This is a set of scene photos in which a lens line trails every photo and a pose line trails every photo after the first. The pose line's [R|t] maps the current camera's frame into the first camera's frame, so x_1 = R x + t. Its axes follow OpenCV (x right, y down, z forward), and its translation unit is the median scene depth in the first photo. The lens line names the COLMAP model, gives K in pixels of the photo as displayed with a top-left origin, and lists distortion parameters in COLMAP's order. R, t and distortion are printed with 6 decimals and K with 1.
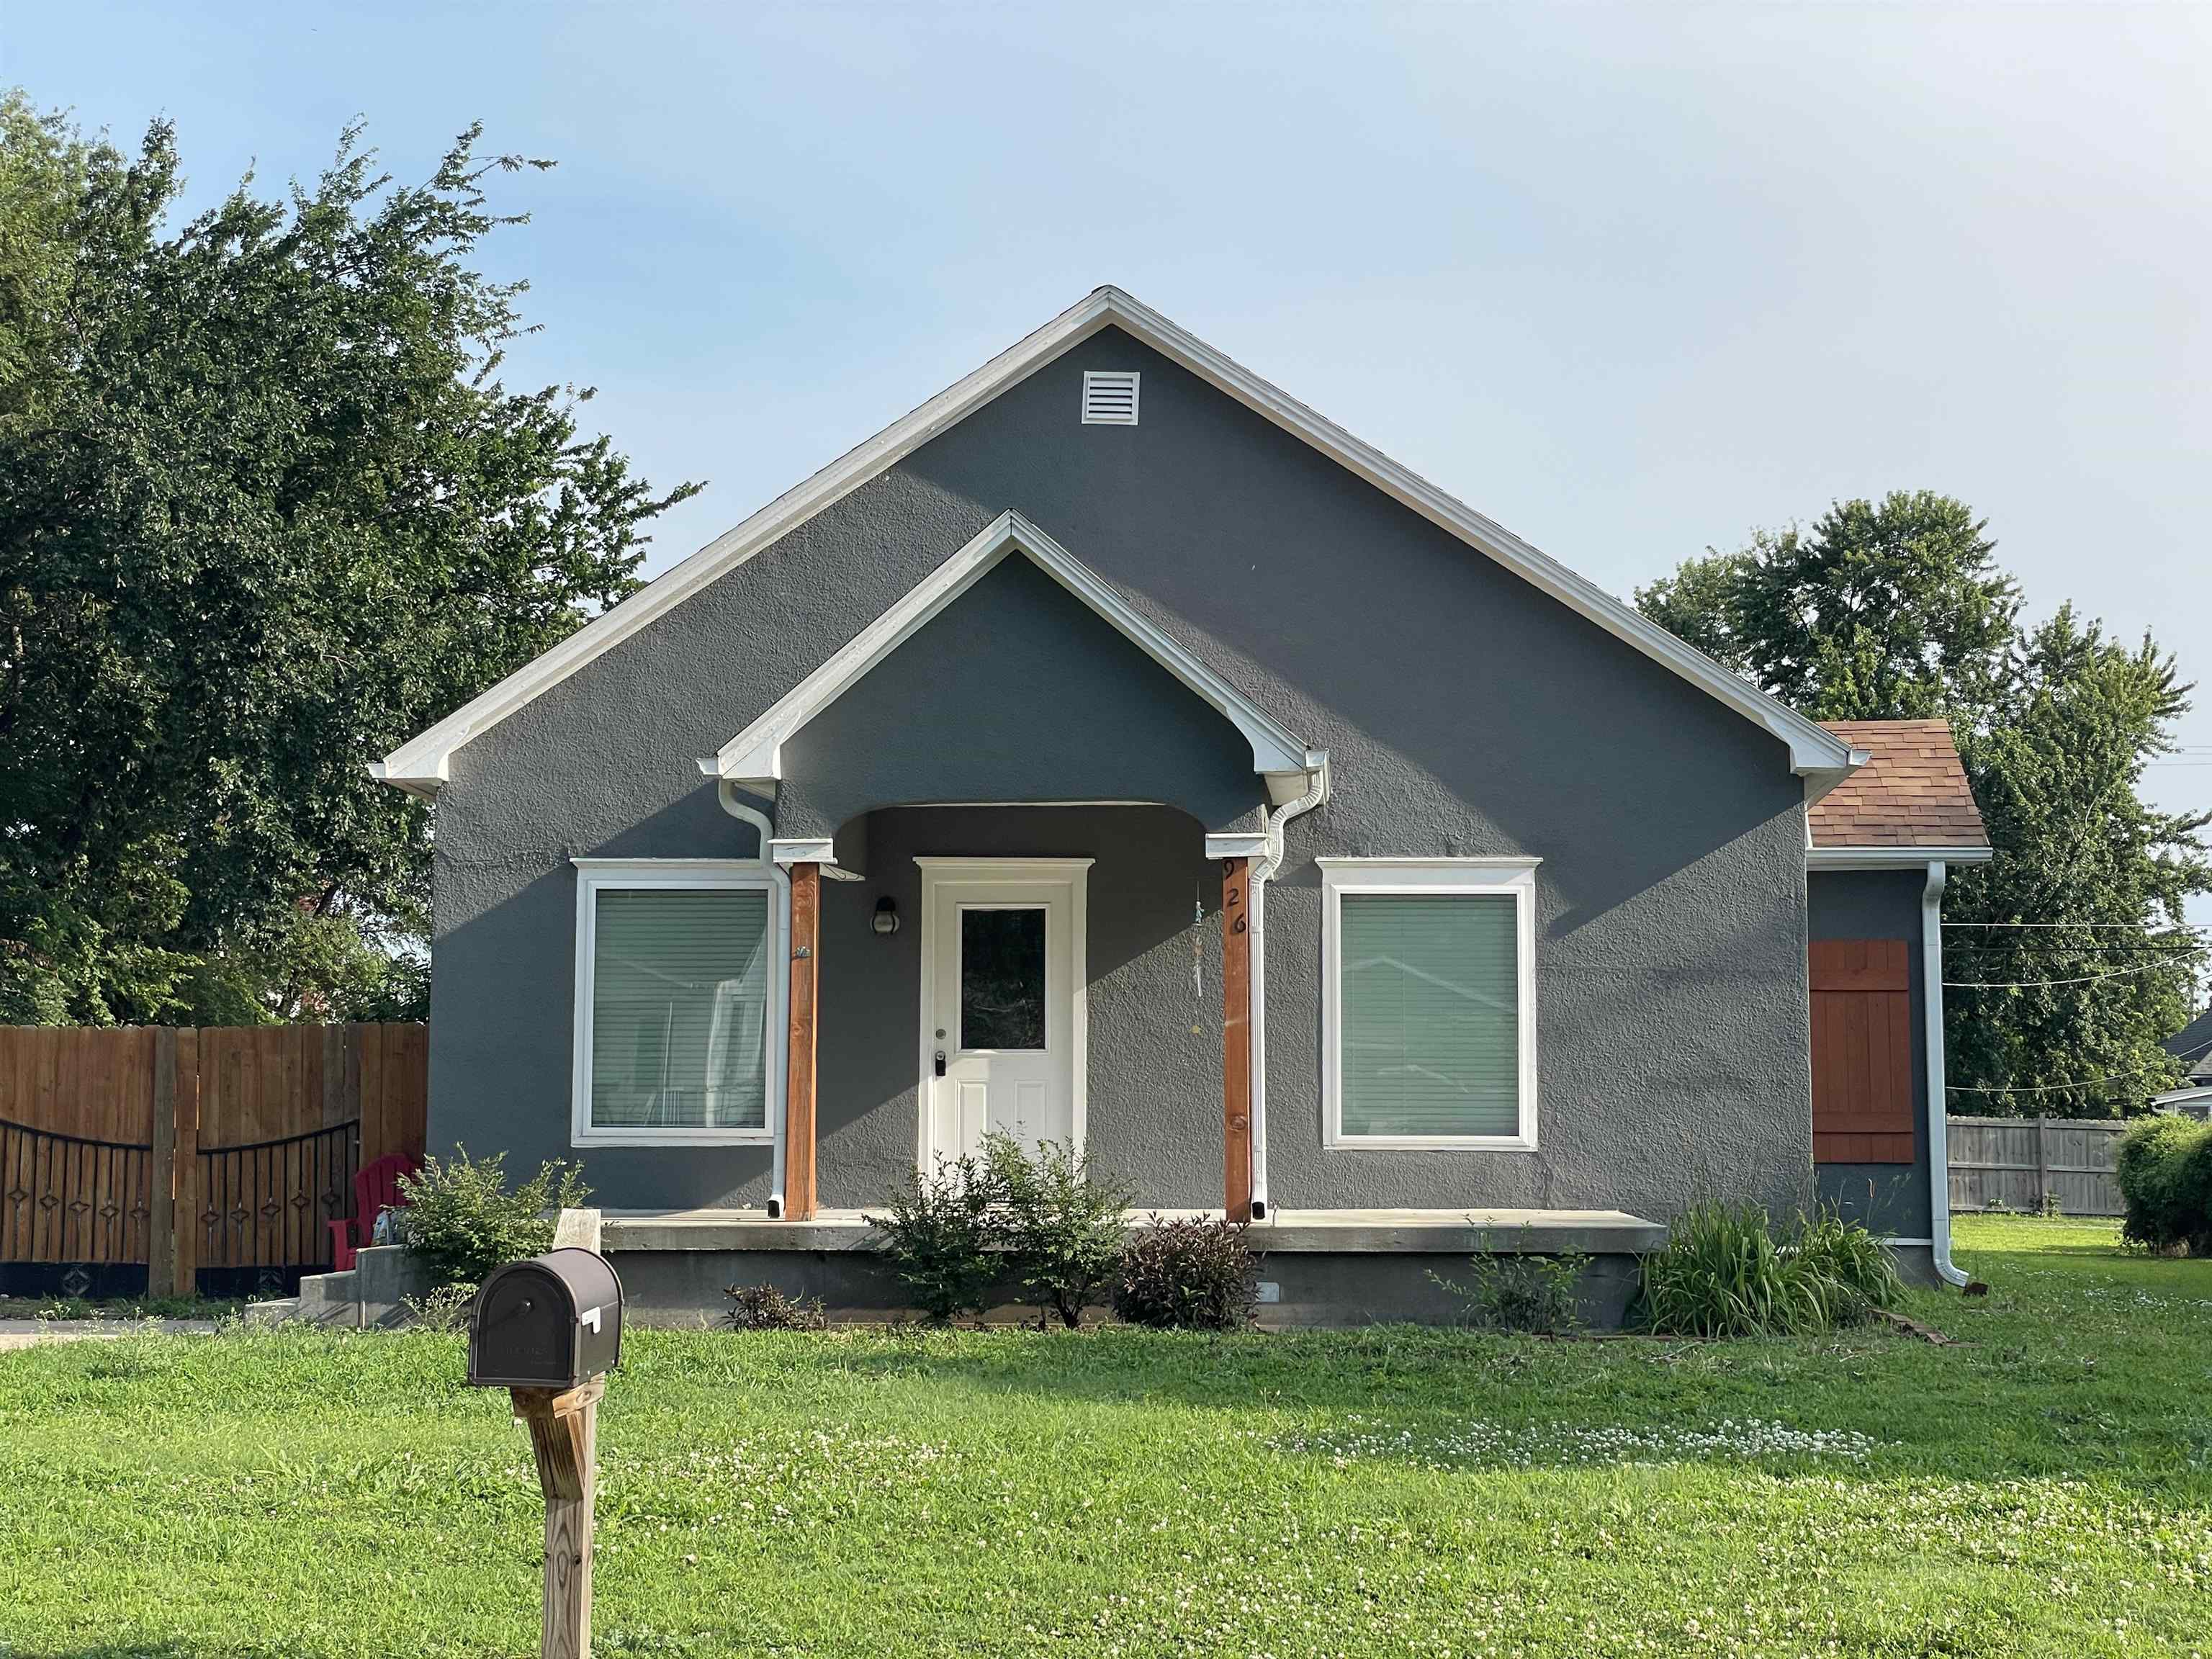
lens RADIAL K [[3319.9, 0, 1253.5], [0, 3319.9, 828.5], [0, 0, 1]] dist [0.013247, 0.056529]
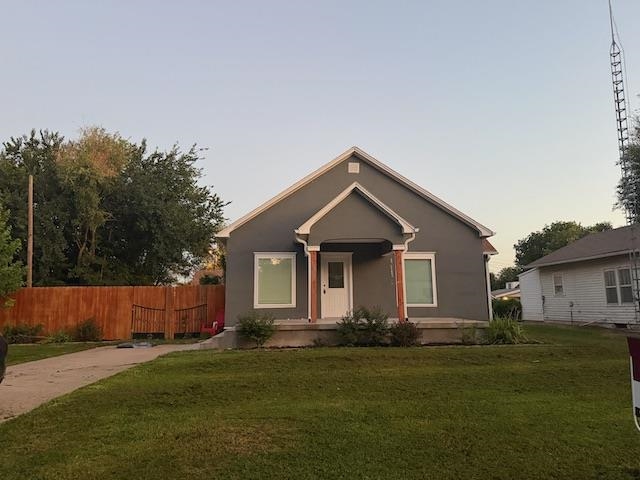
lens RADIAL K [[447.9, 0, 320.0], [0, 447.9, 240.0], [0, 0, 1]] dist [0.150383, -0.222932]
pose [[0.995354, 0.002109, 0.096260, -0.143081], [0.002622, 0.998796, -0.048989, 0.020537], [-0.096248, 0.049014, 0.994150, 0.238947]]
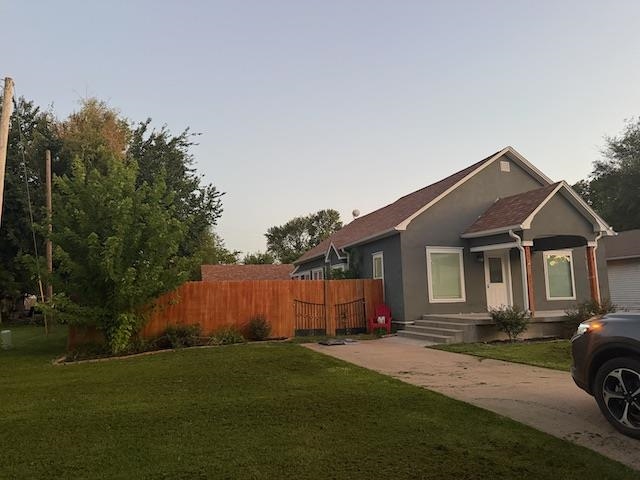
lens RADIAL K [[447.9, 0, 320.0], [0, 447.9, 240.0], [0, 0, 1]] dist [0.150383, -0.222932]
pose [[0.934747, 0.022160, 0.354621, -0.515678], [-0.007379, 0.999049, -0.042977, 0.025559], [-0.355236, 0.037556, 0.934022, 0.335295]]
